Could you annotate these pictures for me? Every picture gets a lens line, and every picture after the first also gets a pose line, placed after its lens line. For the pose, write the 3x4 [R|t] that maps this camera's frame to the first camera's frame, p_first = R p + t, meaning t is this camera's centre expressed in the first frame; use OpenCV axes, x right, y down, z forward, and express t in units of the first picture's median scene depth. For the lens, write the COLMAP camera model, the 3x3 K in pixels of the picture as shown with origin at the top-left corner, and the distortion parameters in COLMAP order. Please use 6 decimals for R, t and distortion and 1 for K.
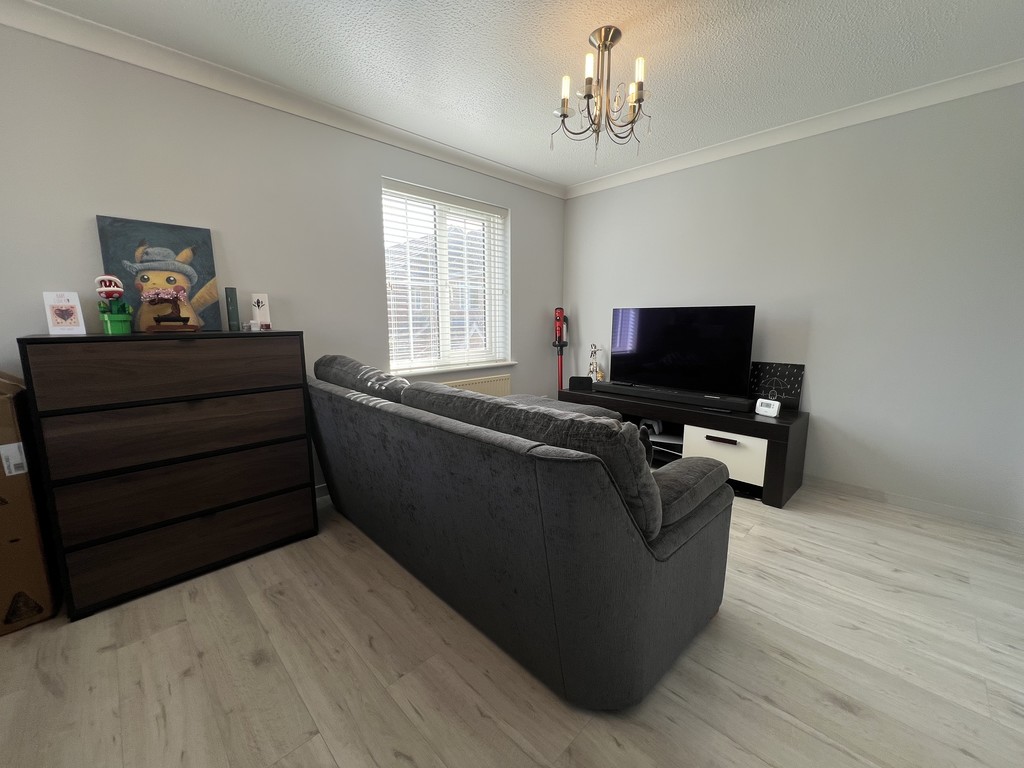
lens RADIAL K [[412.5, 0, 507.6], [0, 412.5, 381.1], [0, 0, 1]] dist [0.000914, -0.000127]
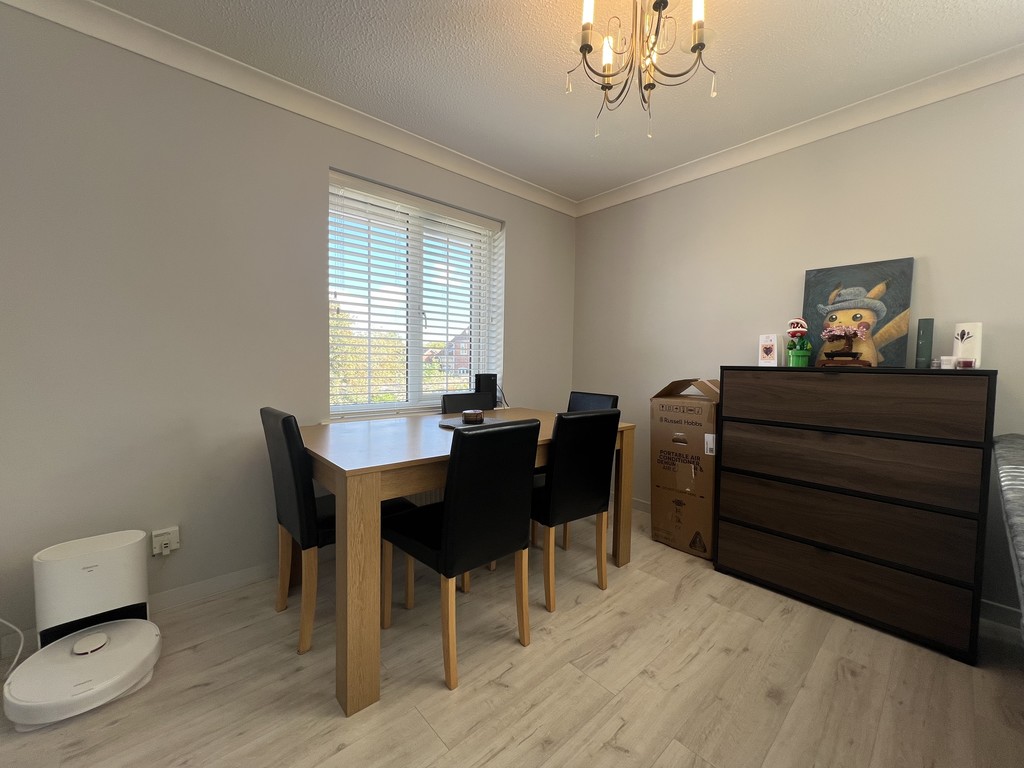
lens RADIAL K [[412.5, 0, 508.1], [0, 412.5, 382.0], [0, 0, 1]] dist [0.000914, -0.000127]
pose [[-0.052692, 0.052559, -0.997227, 0.284880], [-0.162872, 0.984790, 0.060509, -0.007460], [0.985239, 0.165609, -0.043330, 0.236715]]
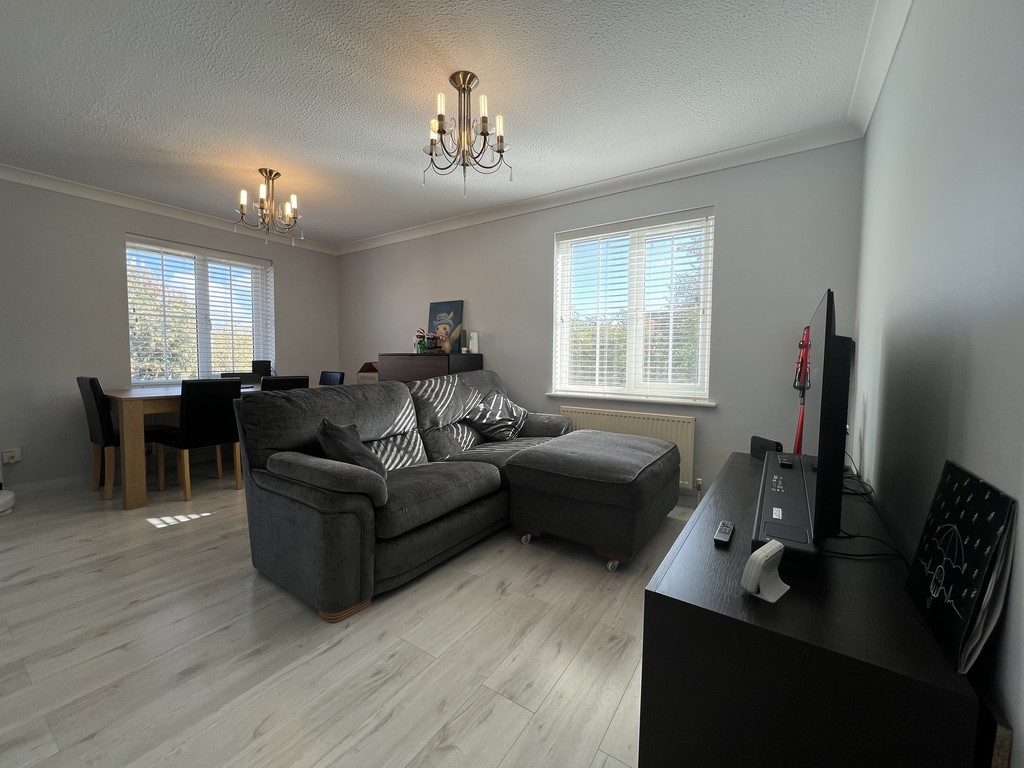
lens RADIAL K [[412.5, 0, 510.1], [0, 412.5, 379.8], [0, 0, 1]] dist [0.000914, -0.000127]
pose [[0.200001, 0.059744, -0.977973, 1.377556], [-0.153084, 0.987786, 0.029037, -0.110304], [0.967763, 0.143904, 0.206704, 1.011413]]
